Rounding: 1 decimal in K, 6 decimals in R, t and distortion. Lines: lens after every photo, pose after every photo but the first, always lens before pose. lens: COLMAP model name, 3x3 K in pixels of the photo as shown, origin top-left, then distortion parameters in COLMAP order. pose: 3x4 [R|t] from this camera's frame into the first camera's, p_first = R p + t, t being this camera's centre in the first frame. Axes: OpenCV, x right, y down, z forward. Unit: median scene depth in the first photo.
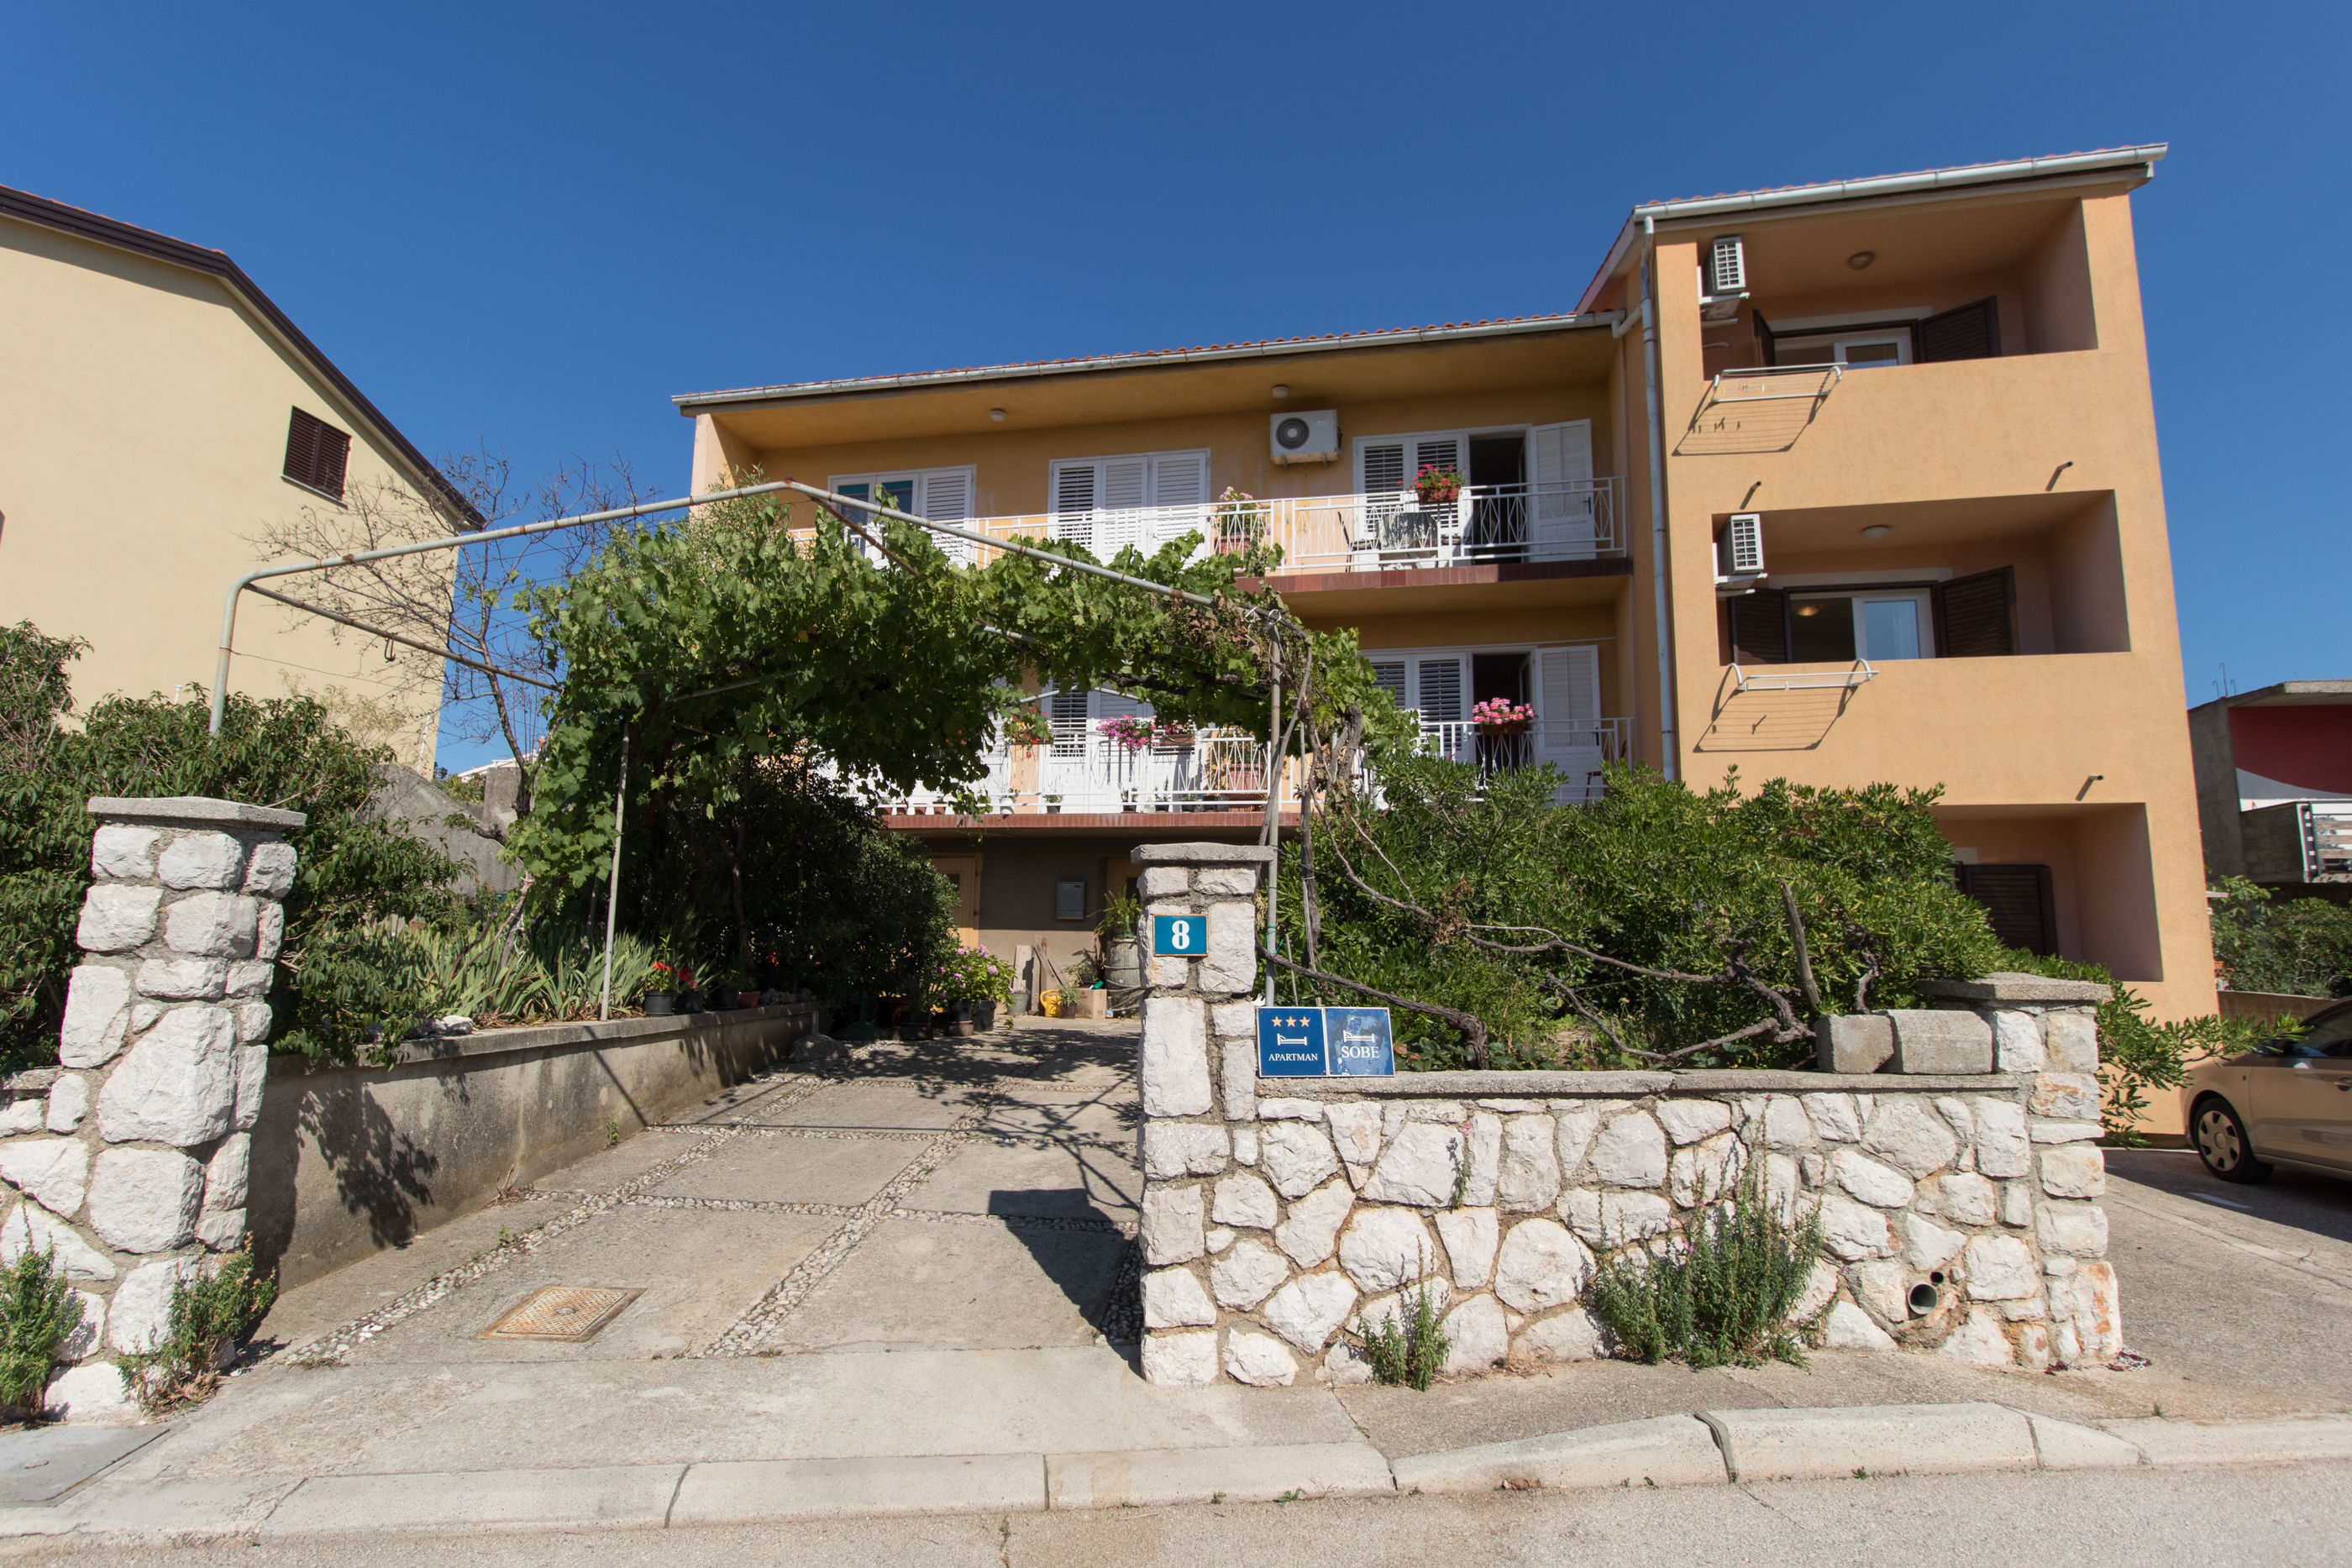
lens RADIAL K [[1264.3, 0, 1176.0], [0, 1264.3, 784.0], [0, 0, 1]] dist [0.003851, 0.001665]
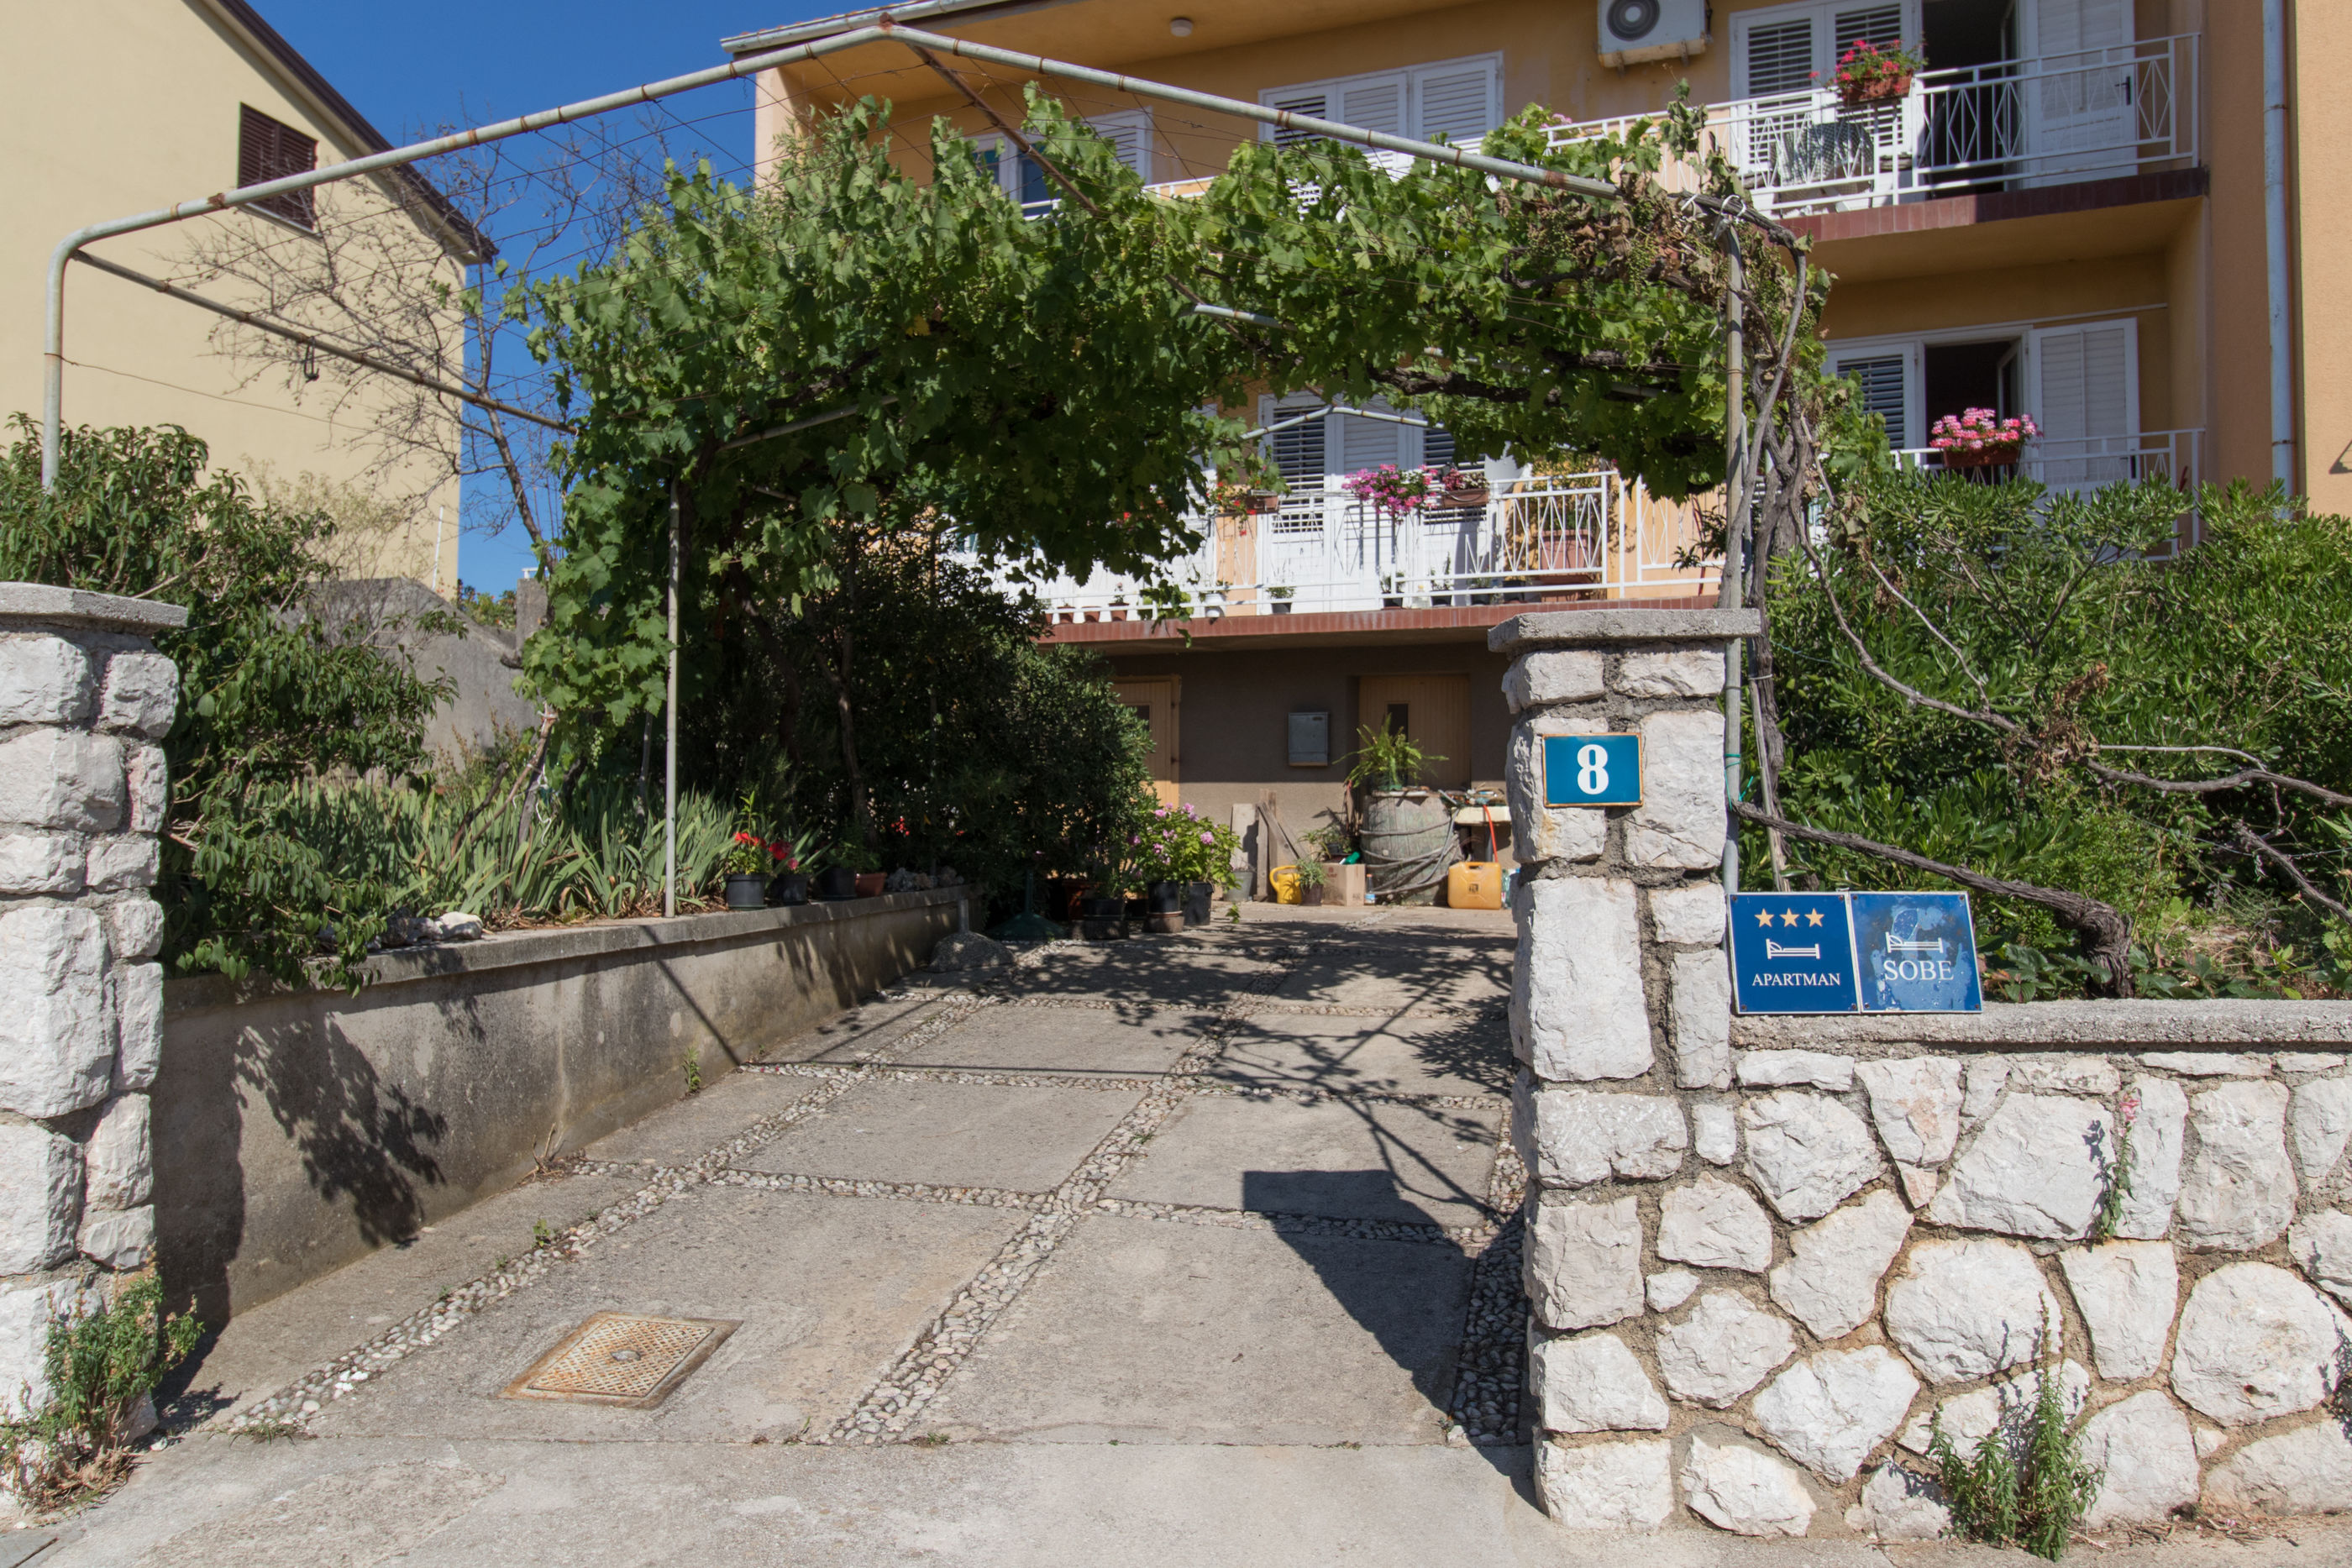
lens RADIAL K [[1616.8, 0, 1176.0], [0, 1616.8, 784.0], [0, 0, 1]] dist [-0.000740, 0.002958]
pose [[0.990579, -0.017652, -0.135799, -0.070449], [0.032672, 0.993485, 0.109180, 0.033950], [0.132987, -0.112588, 0.984702, 0.217065]]
